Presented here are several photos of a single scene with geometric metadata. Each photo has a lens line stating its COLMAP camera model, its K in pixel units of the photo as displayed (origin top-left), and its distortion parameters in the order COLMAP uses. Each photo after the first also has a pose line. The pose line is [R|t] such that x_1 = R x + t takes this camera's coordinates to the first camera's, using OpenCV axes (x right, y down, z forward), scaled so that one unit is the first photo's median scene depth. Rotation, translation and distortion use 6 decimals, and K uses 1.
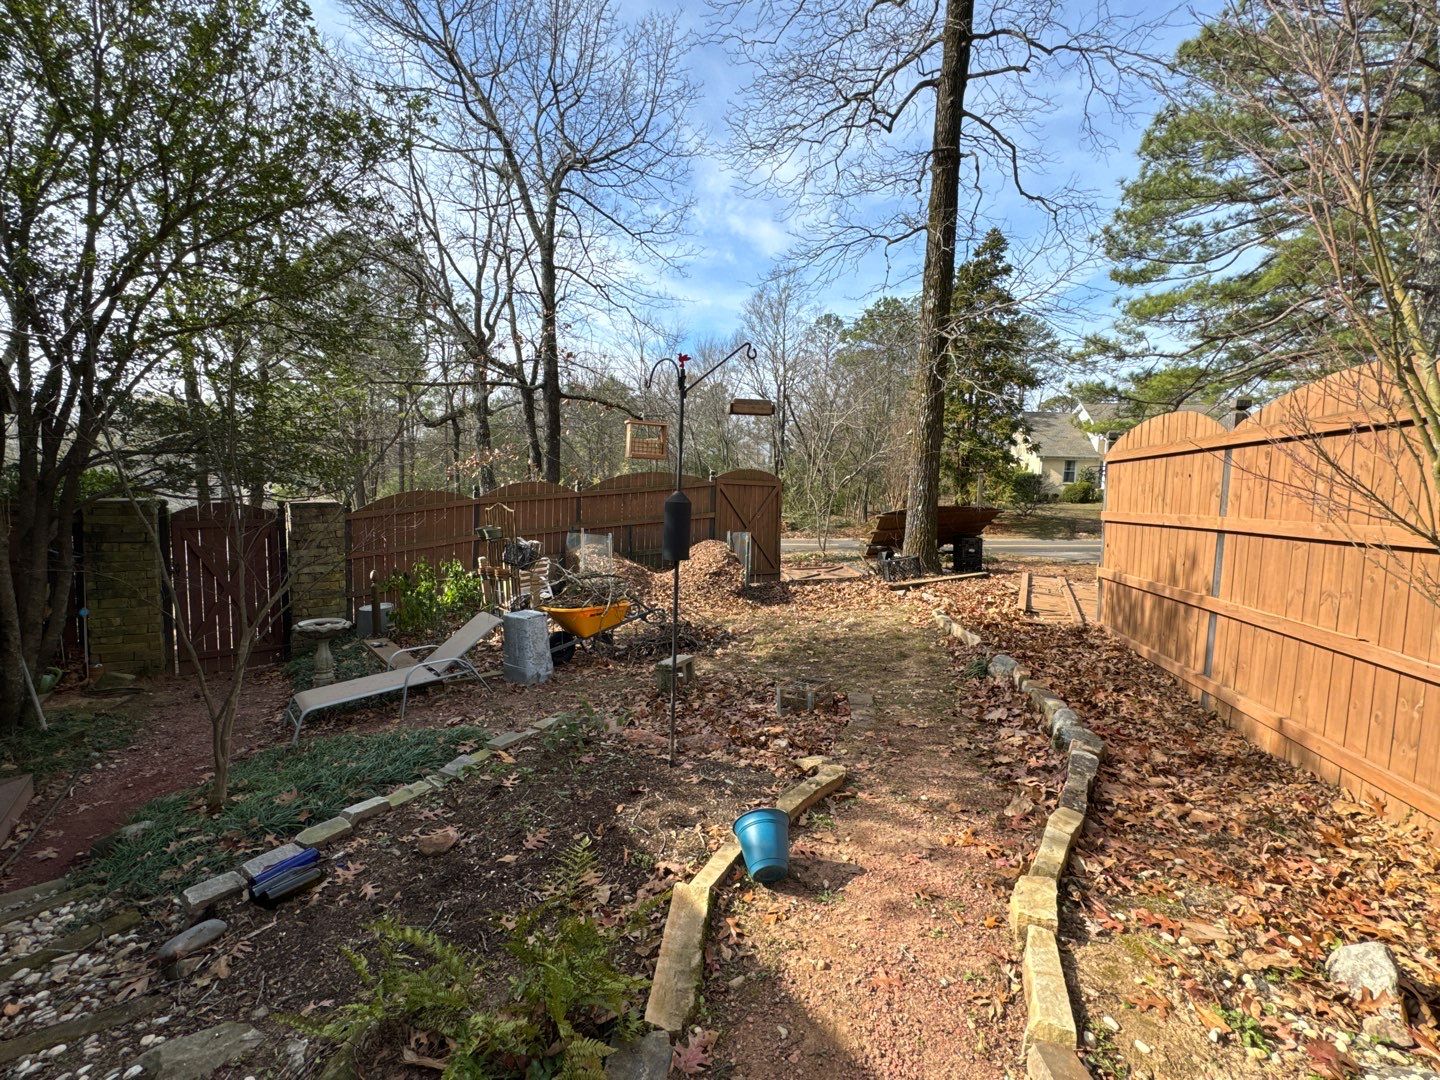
lens RADIAL K [[643.9, 0, 720.0], [0, 643.9, 540.0], [0, 0, 1]] dist [-0.003635, -0.000182]
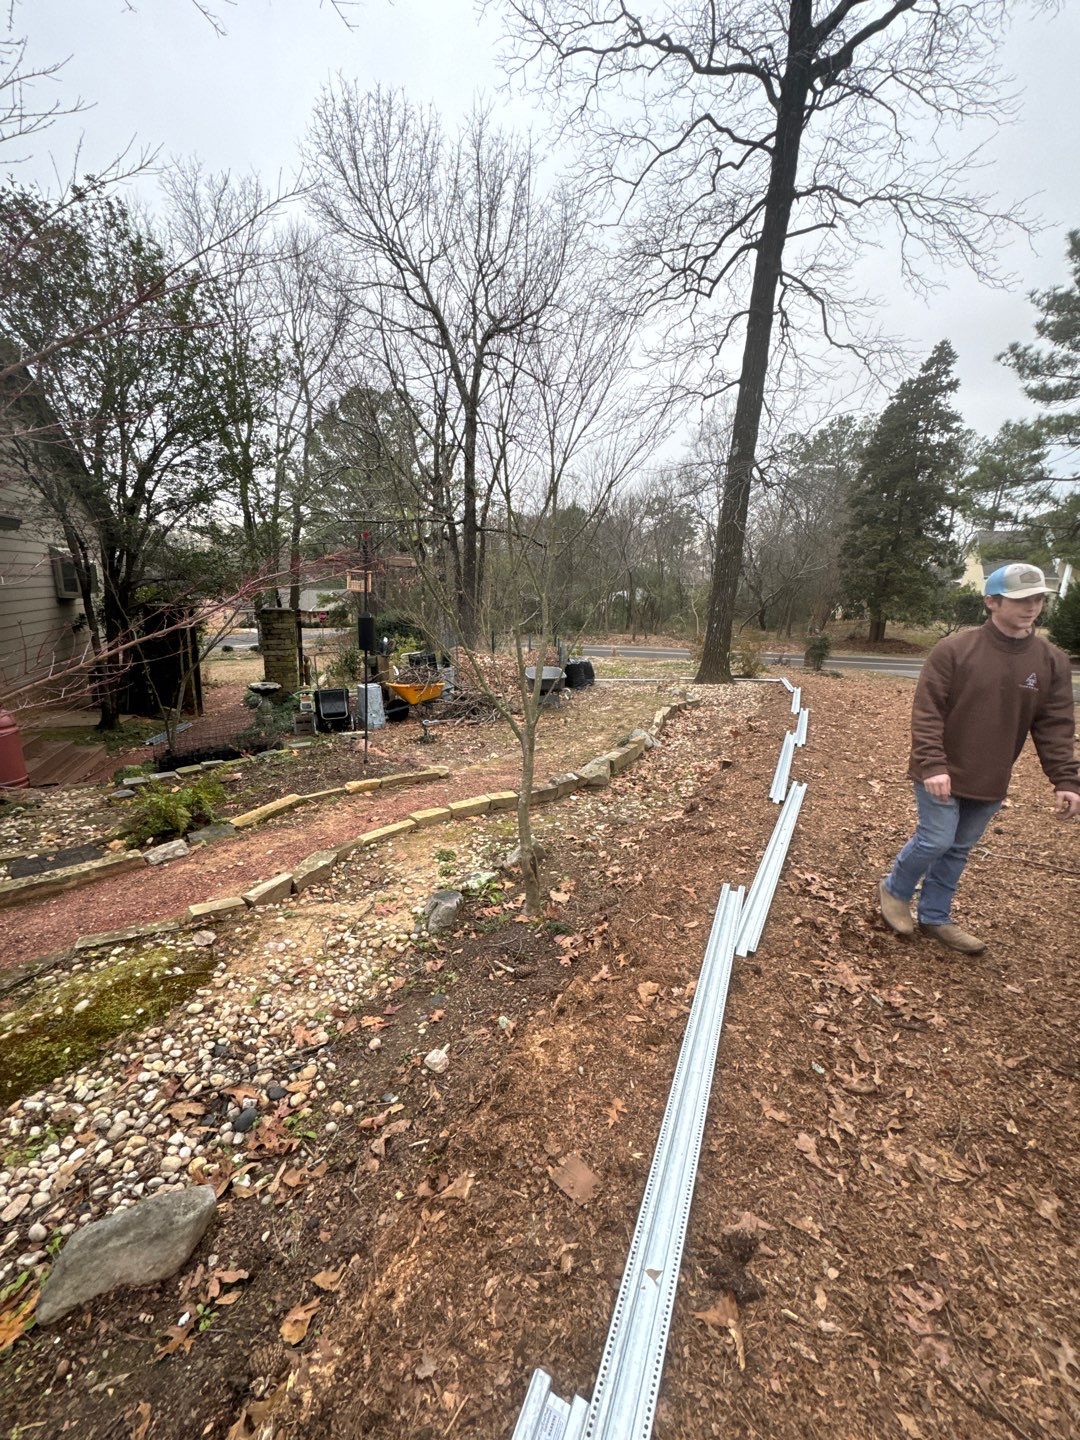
lens RADIAL K [[563.6, 0, 546.7], [0, 563.6, 723.5], [0, 0, 1]] dist [0.006288, 0.000125]
pose [[0.970052, 0.071526, -0.232127, 0.135209], [-0.040918, 0.990124, 0.134091, 0.003897], [0.239425, -0.120577, 0.963399, -0.079449]]
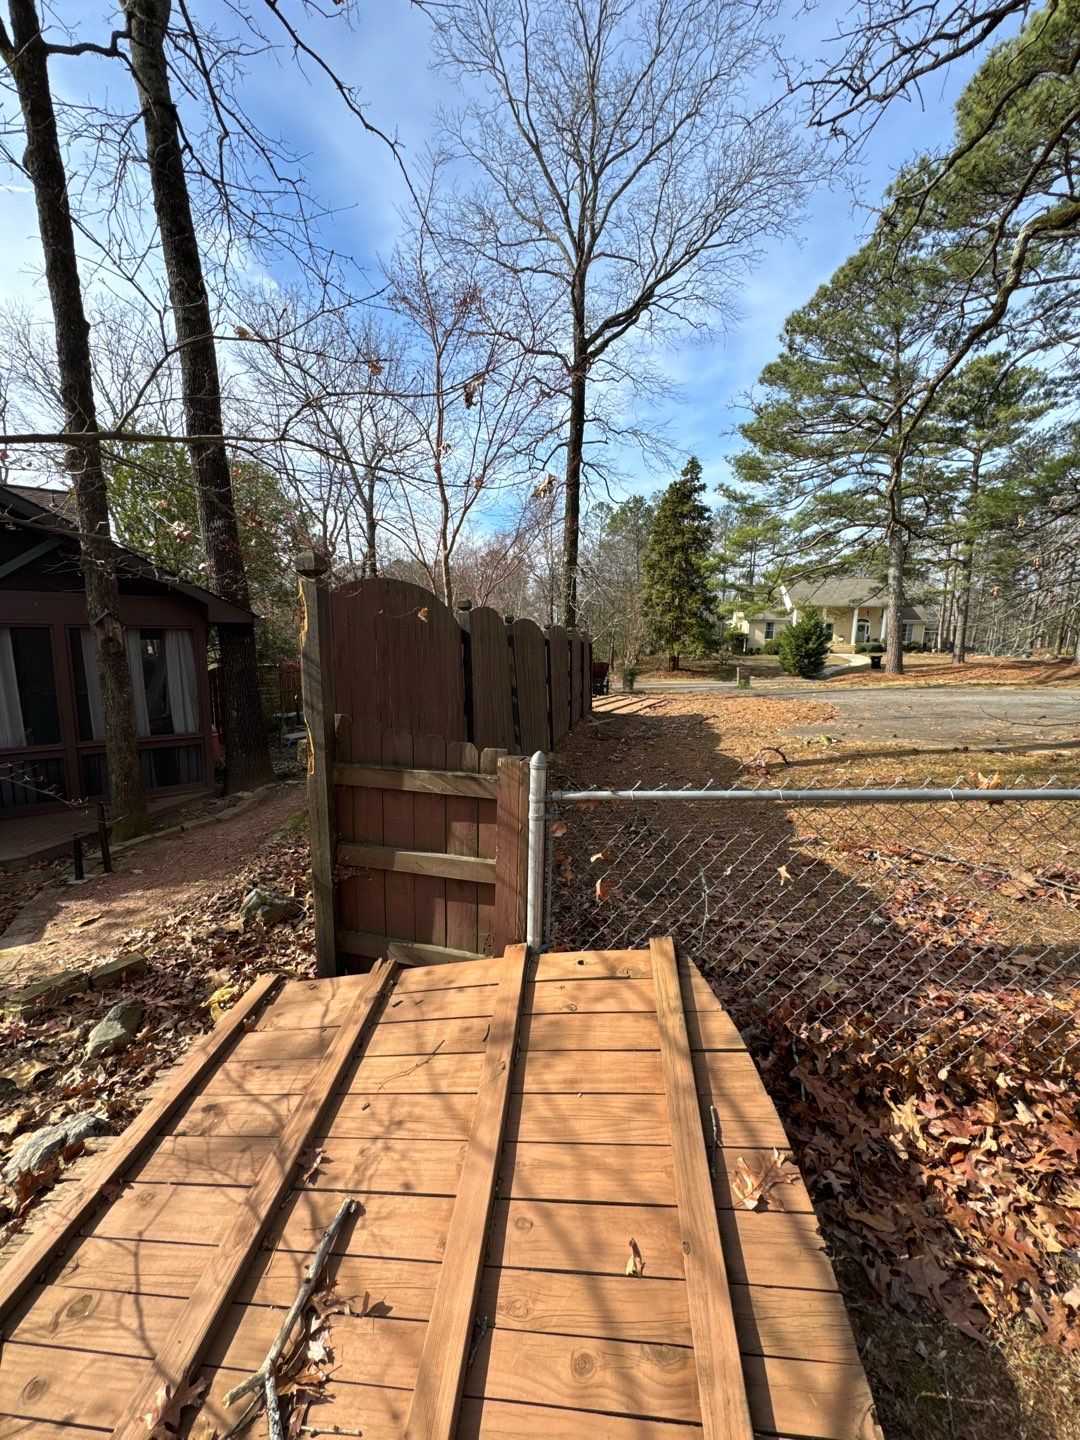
lens RADIAL K [[558.2, 0, 540.0], [0, 558.2, 720.0], [0, 0, 1]] dist [-0.001913, 0.000170]
pose [[0.999673, -0.013917, 0.021466, 0.104067], [0.012668, 0.998278, 0.057275, 0.013209], [-0.022226, -0.056984, 0.998128, -0.371992]]
